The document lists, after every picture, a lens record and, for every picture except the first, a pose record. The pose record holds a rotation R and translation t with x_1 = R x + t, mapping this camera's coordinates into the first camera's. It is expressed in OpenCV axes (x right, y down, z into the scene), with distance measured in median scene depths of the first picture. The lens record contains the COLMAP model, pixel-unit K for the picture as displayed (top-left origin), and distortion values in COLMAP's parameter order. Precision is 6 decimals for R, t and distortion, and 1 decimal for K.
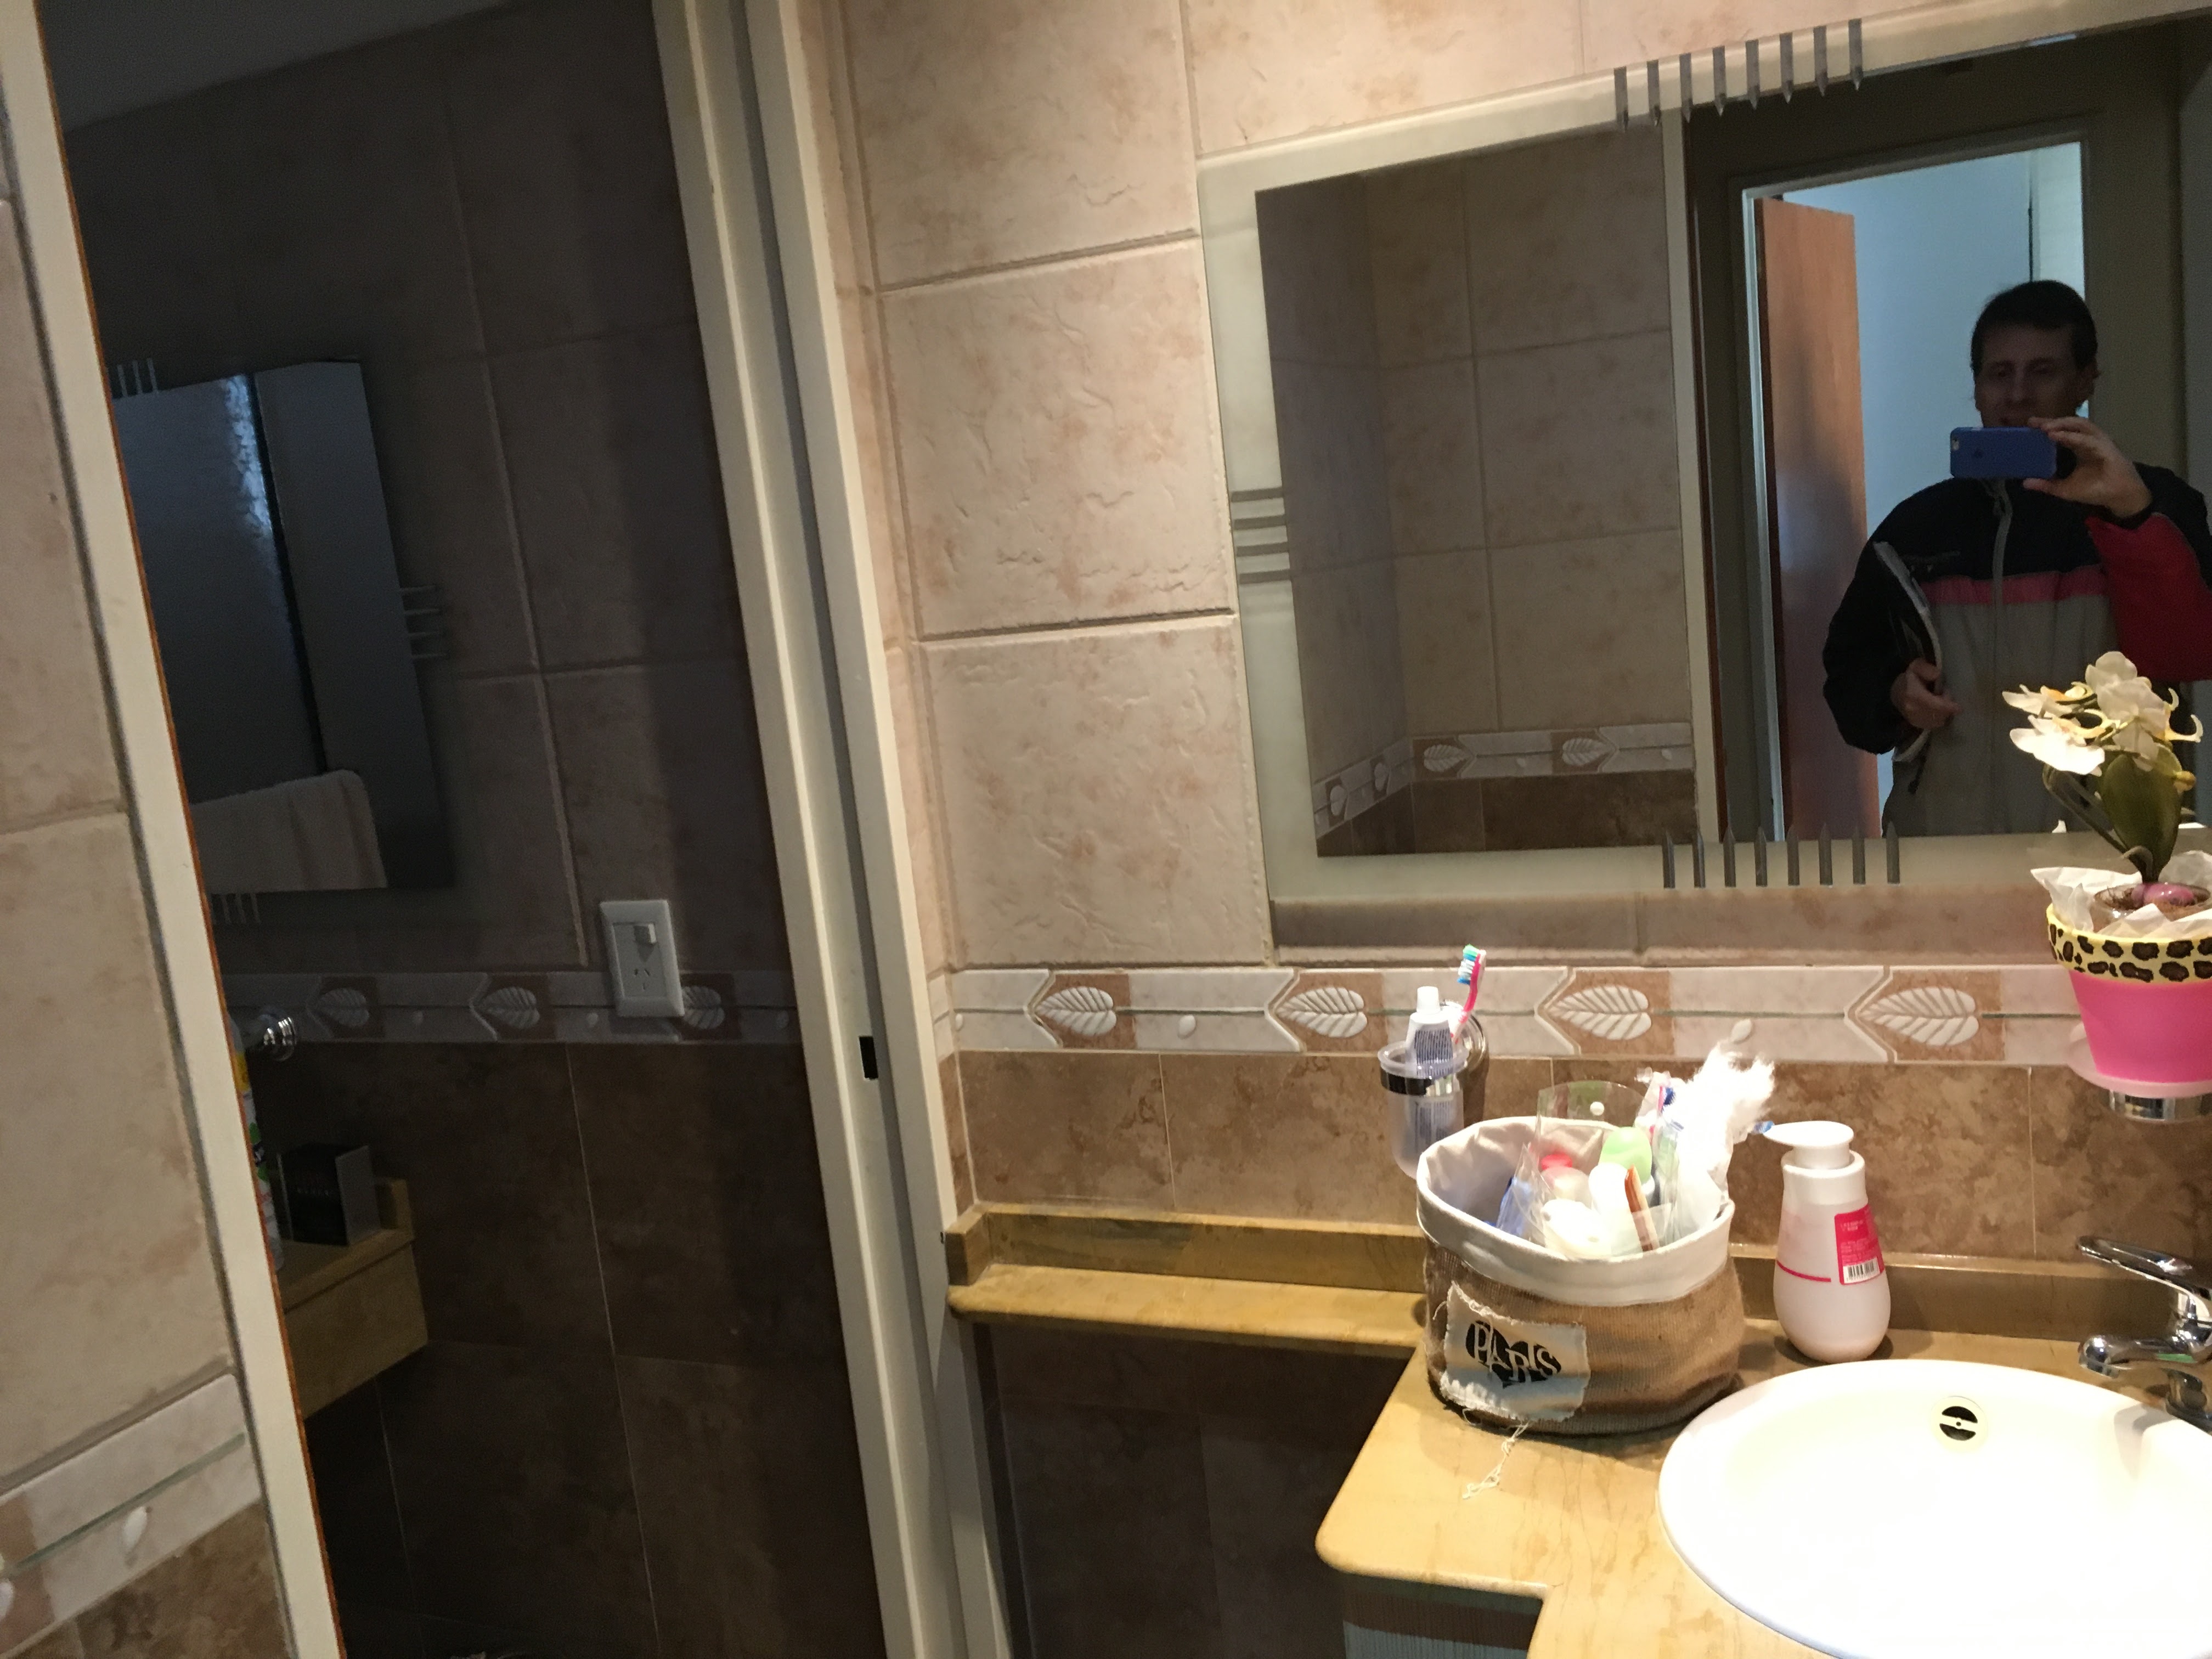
lens RADIAL K [[1858.7, 0, 1104.5], [0, 1858.7, 831.6], [0, 0, 1]] dist [0.010247, -0.019134]
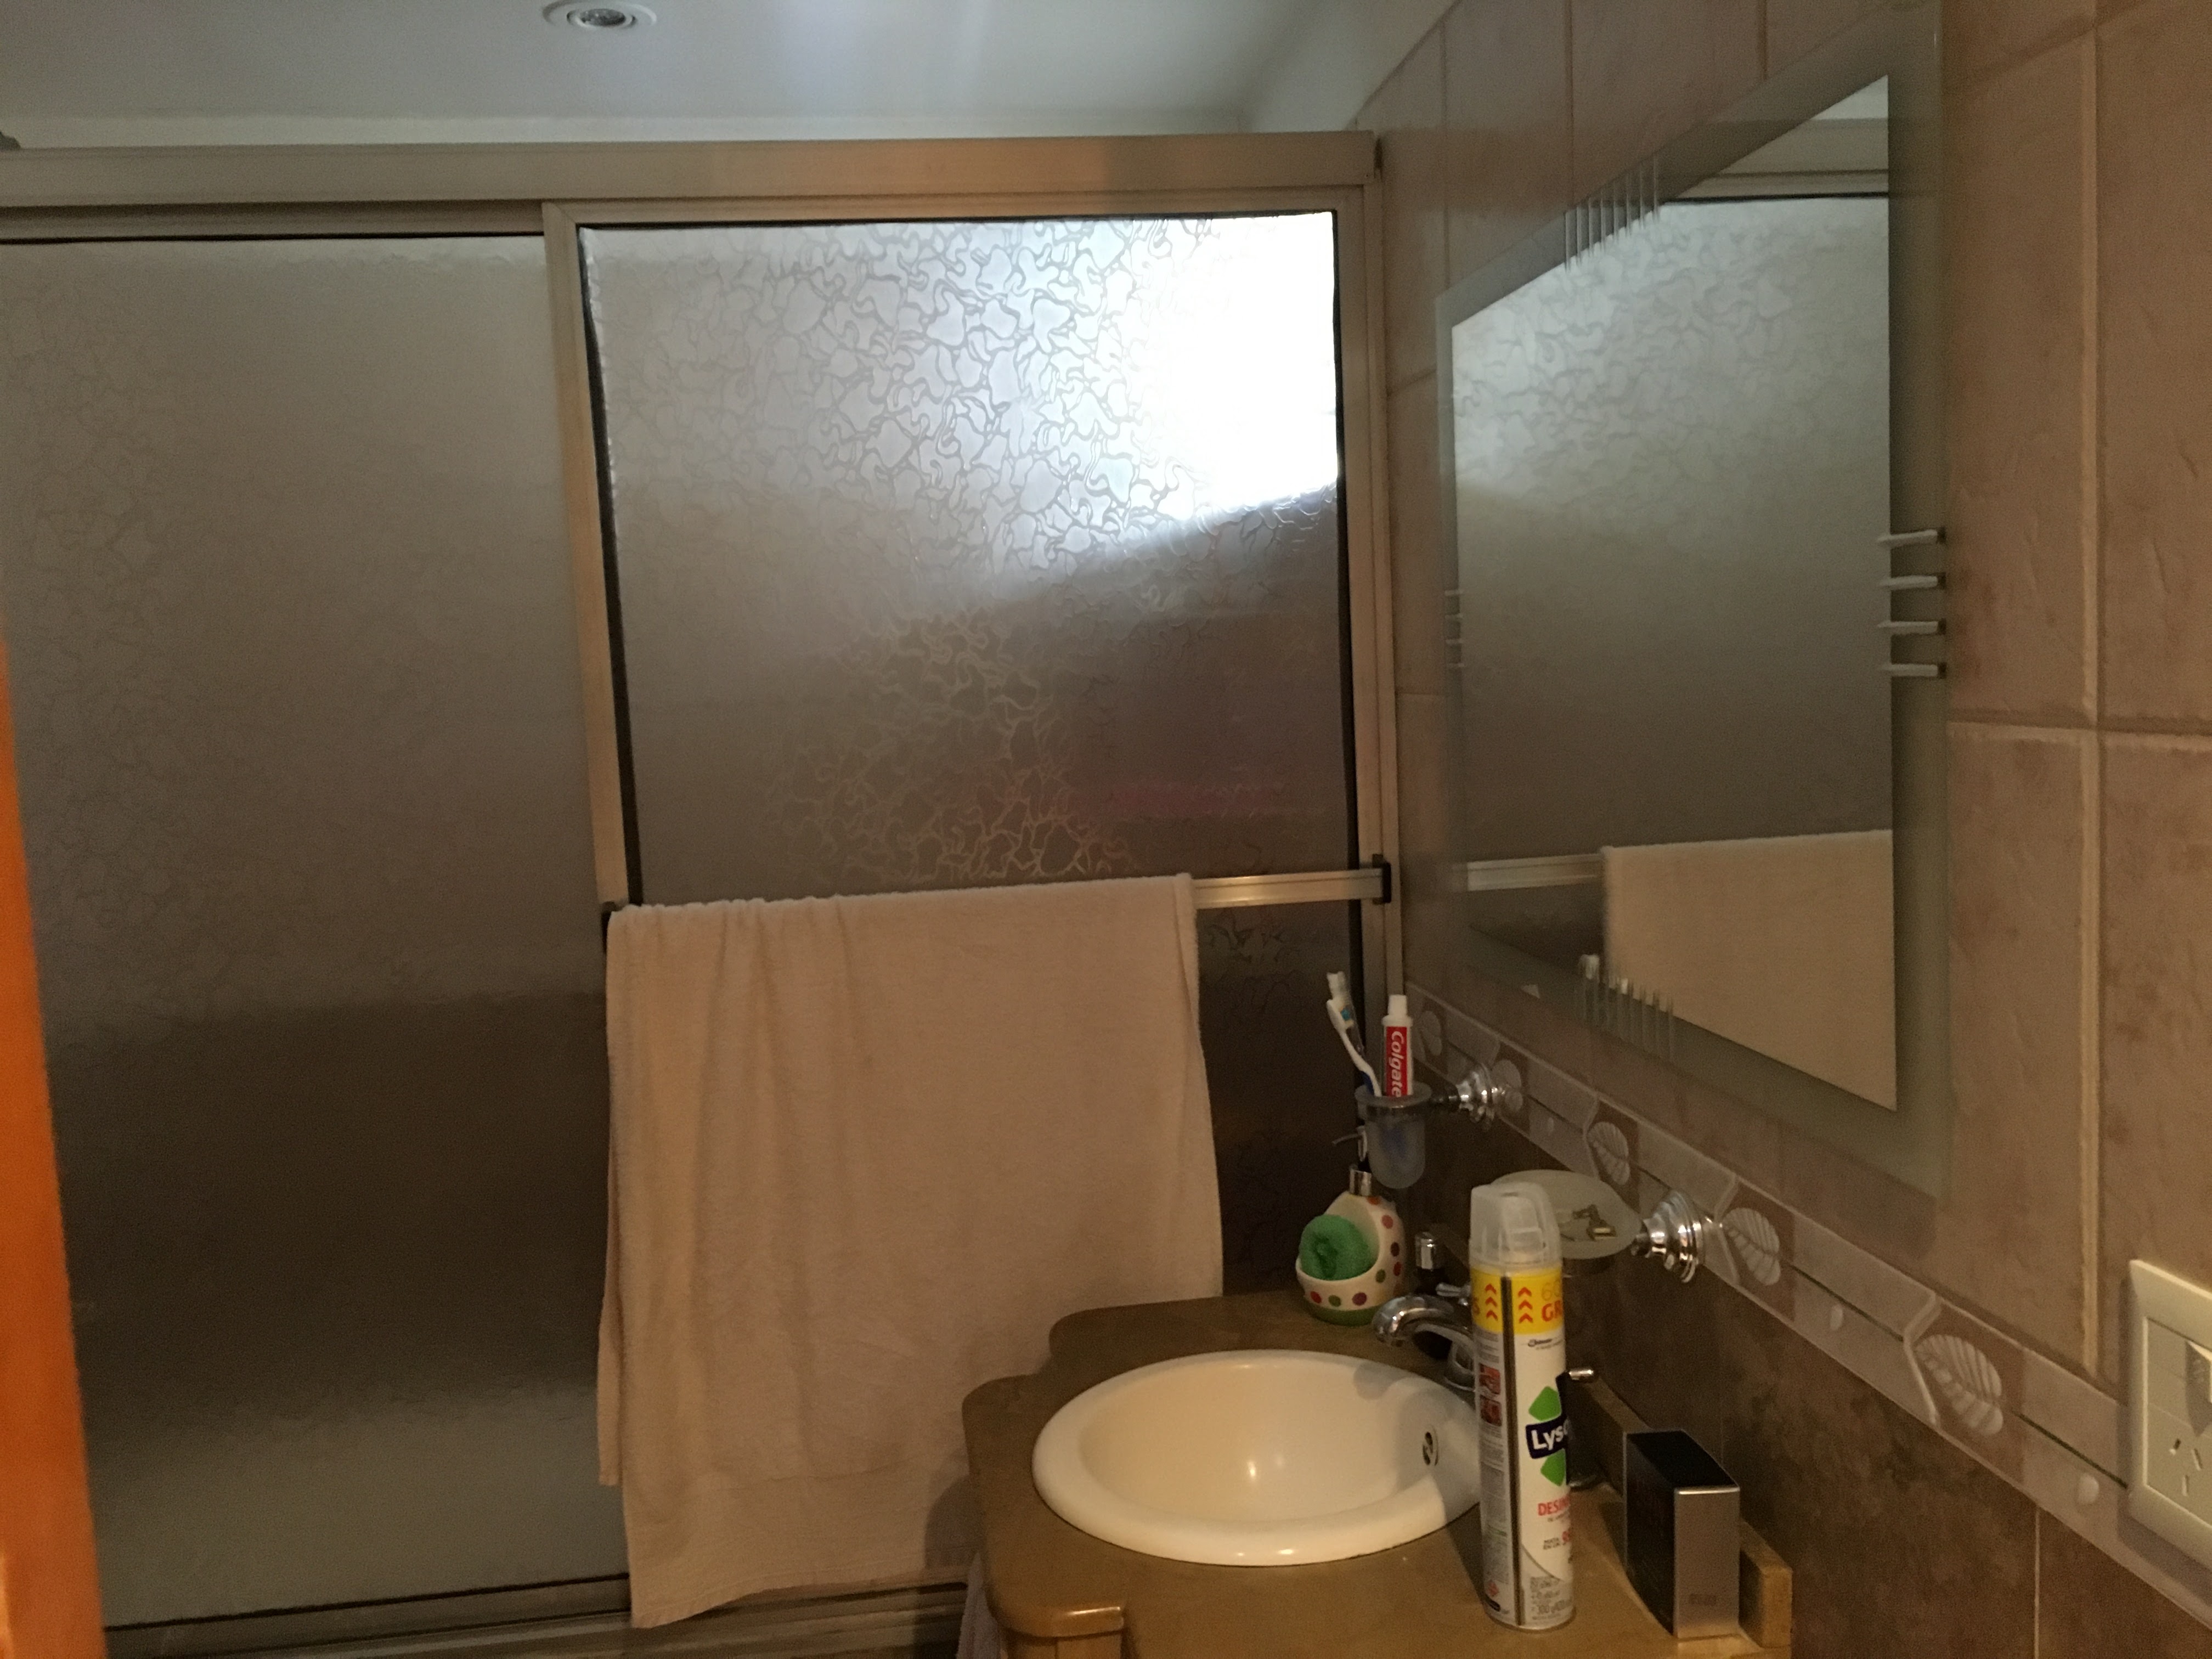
lens RADIAL K [[1858.7, 0, 1102.3], [0, 1858.7, 827.4], [0, 0, 1]] dist [0.010247, -0.019134]
pose [[0.498395, 0.165306, -0.851044, -0.033292], [-0.146914, 0.983560, 0.105008, -0.072034], [0.854411, 0.072695, 0.514487, 0.548236]]
